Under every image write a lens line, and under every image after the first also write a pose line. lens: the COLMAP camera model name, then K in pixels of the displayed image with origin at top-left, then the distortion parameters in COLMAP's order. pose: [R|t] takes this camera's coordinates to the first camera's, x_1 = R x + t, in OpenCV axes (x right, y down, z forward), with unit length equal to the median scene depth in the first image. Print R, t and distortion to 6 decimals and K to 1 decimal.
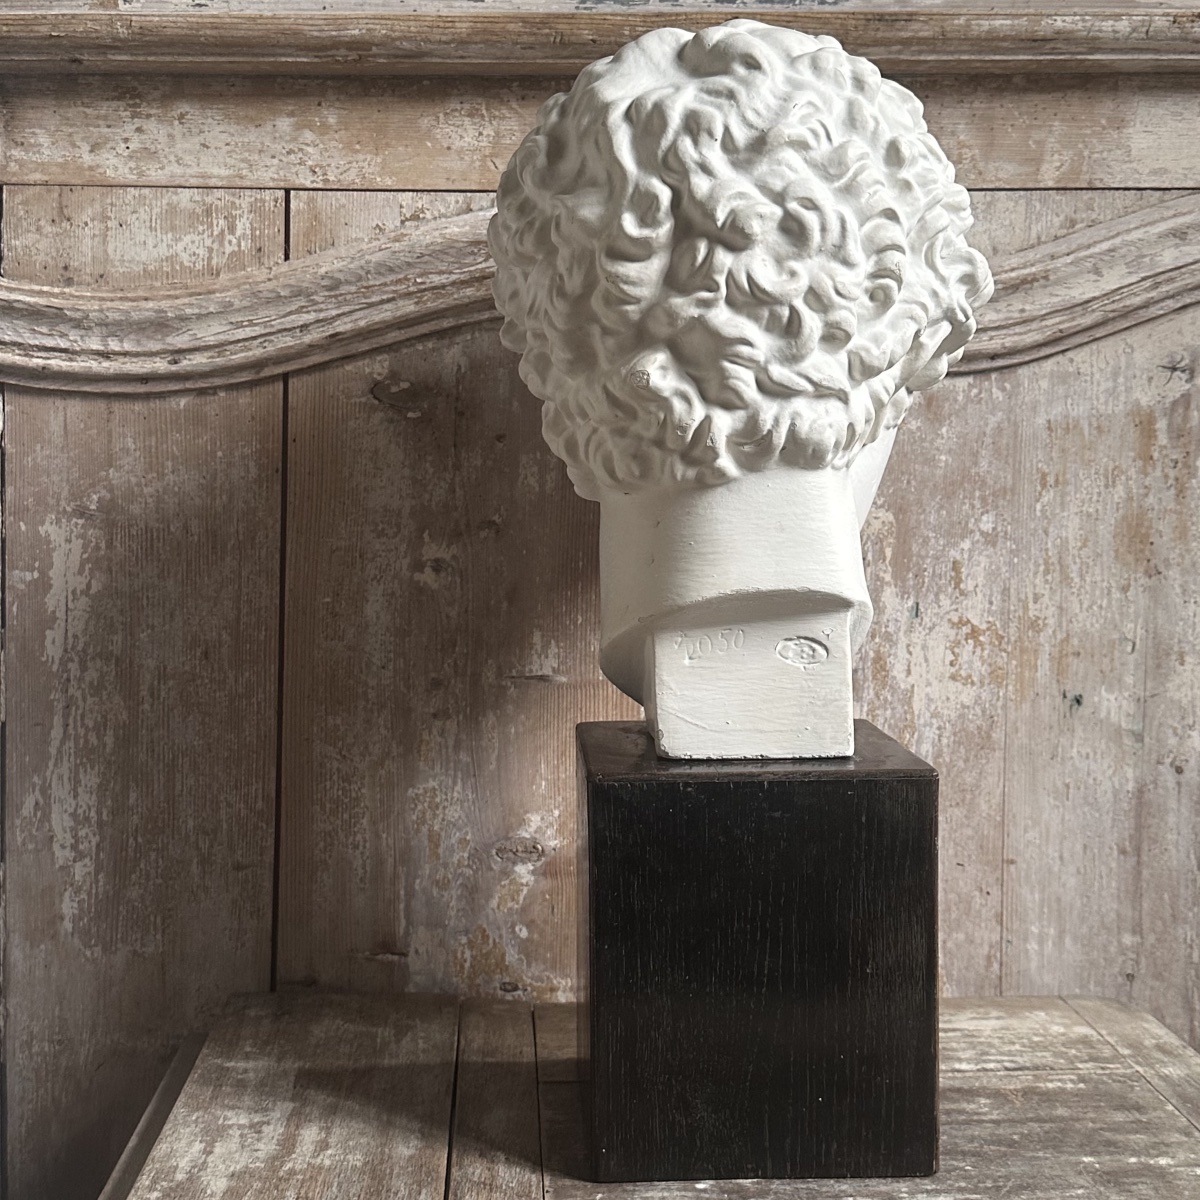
lens RADIAL K [[1729.9, 0, 589.3], [0, 1729.9, 598.6], [0, 0, 1]] dist [0.135232, 0.000000]
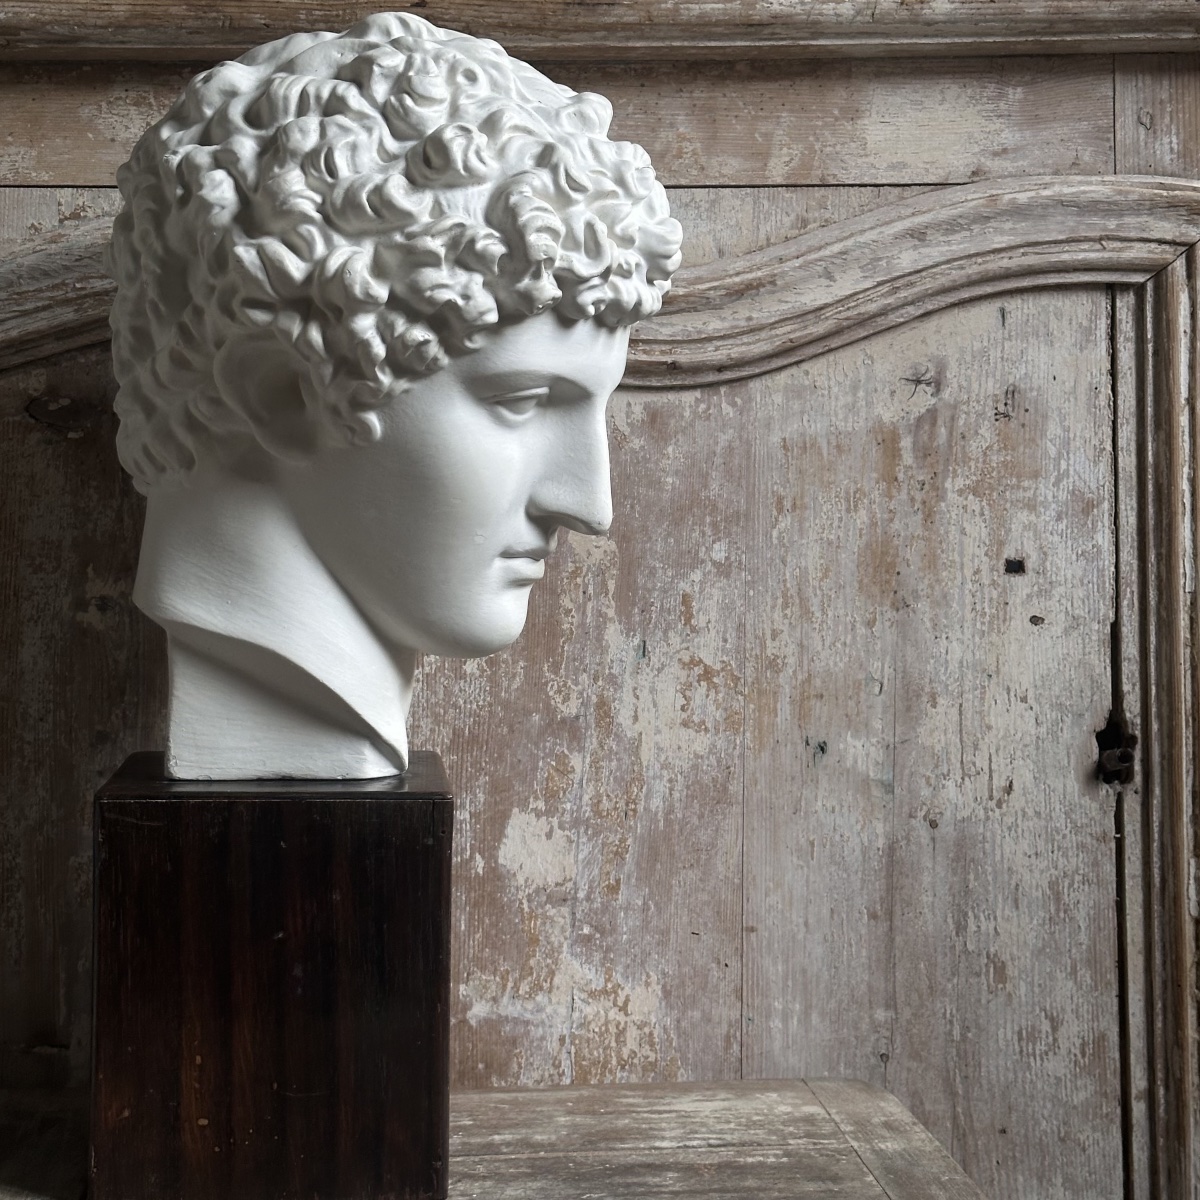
lens RADIAL K [[2260.2, 0, 549.2], [0, 2260.2, 598.3], [0, 0, 1]] dist [0.161807, 0.000000]
pose [[0.999818, -0.009024, 0.016810, 0.121155], [0.009670, 0.999201, -0.038779, 0.025367], [-0.016447, 0.038934, 0.999106, -0.169186]]
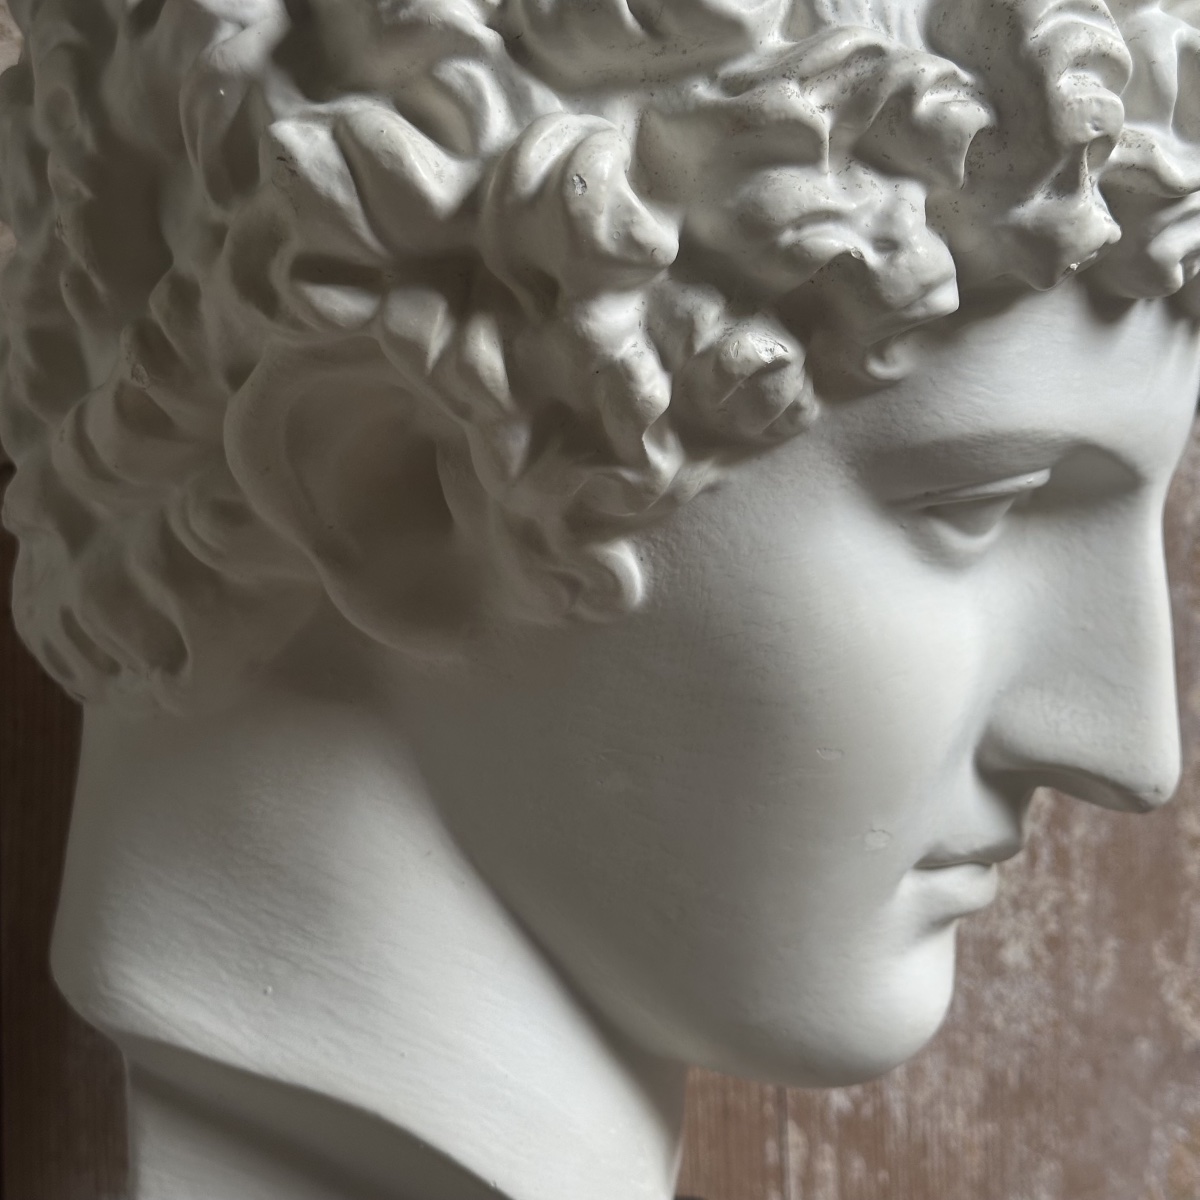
lens RADIAL K [[2260.2, 0, 602.9], [0, 2260.2, 596.9], [0, 0, 1]] dist [0.161807, 0.000000]
pose [[0.999746, -0.018603, 0.012683, 0.055058], [0.019022, 0.999250, -0.033725, -0.068355], [-0.012046, 0.033957, 0.999351, 0.402325]]
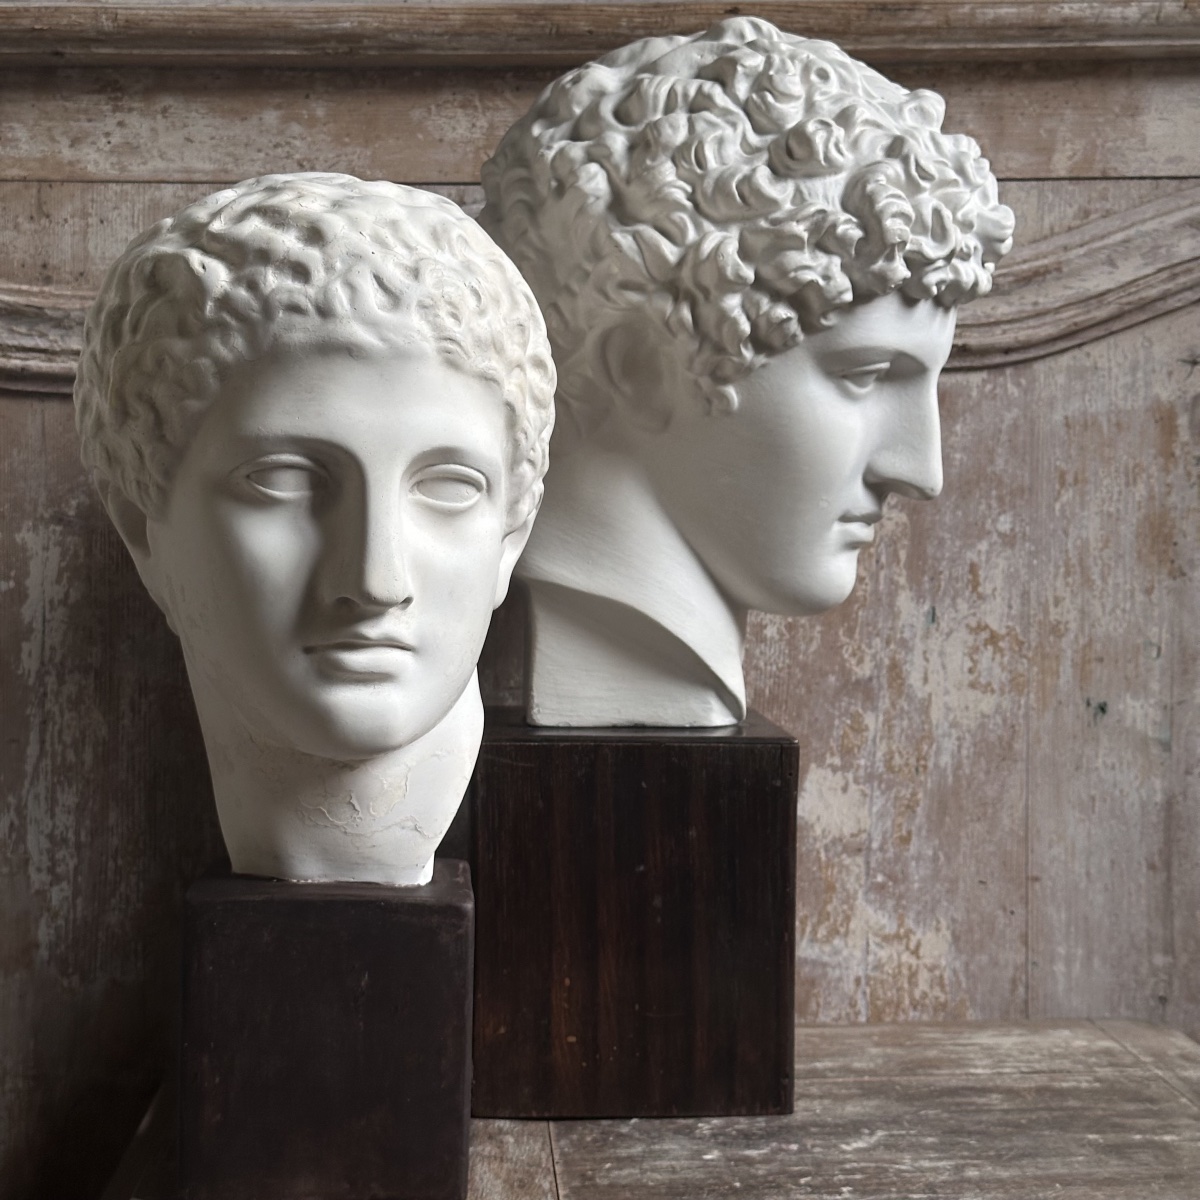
lens RADIAL K [[2260.2, 0, 600.8], [0, 2260.2, 600.9], [0, 0, 1]] dist [0.161807, 0.000000]
pose [[0.999913, -0.007981, 0.010508, -0.007347], [0.008437, 0.998994, -0.044048, 0.052664], [-0.010146, 0.044133, 0.998974, -0.246098]]
